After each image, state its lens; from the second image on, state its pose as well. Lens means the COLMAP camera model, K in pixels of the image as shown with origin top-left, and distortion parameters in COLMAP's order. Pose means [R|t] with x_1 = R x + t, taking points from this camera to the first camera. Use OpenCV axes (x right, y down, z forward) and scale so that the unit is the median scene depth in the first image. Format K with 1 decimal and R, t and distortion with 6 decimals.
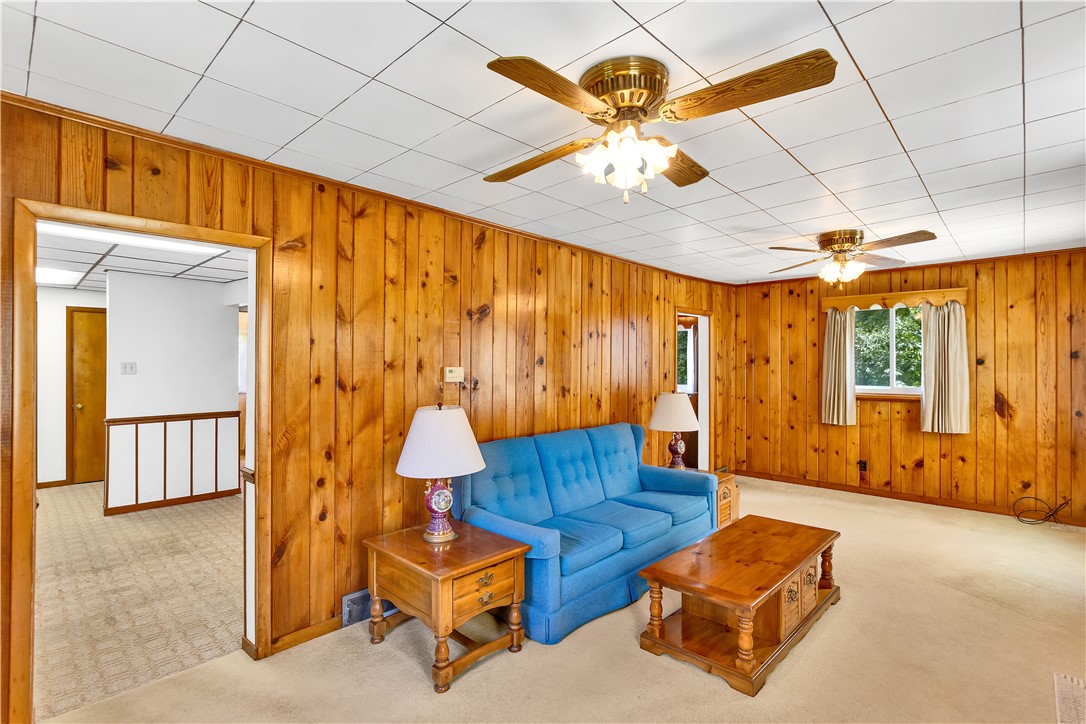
lens RADIAL K [[517.8, 0, 543.0], [0, 517.8, 362.0], [0, 0, 1]] dist [-0.001345, 0.000422]
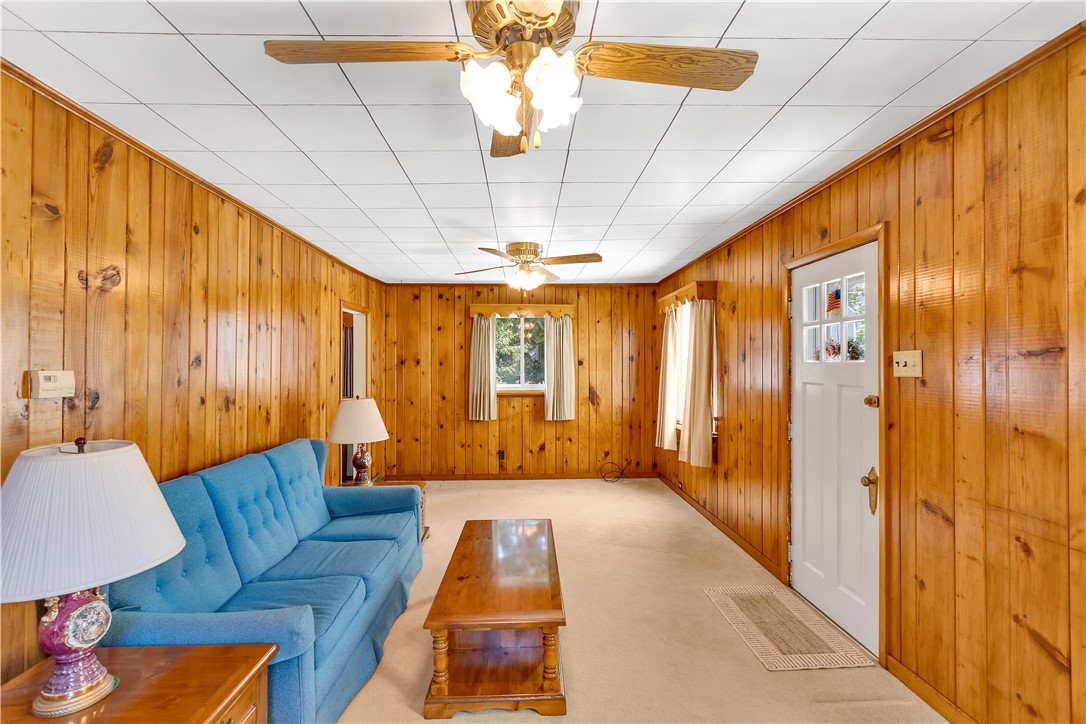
lens RADIAL K [[512.6, 0, 548.4], [0, 512.6, 361.7], [0, 0, 1]] dist [-0.004939, 0.006731]
pose [[0.704657, 0.002238, 0.709545, -0.128920], [0.001643, 0.999987, -0.004786, 0.002314], [-0.709547, 0.004539, 0.704644, 0.163031]]
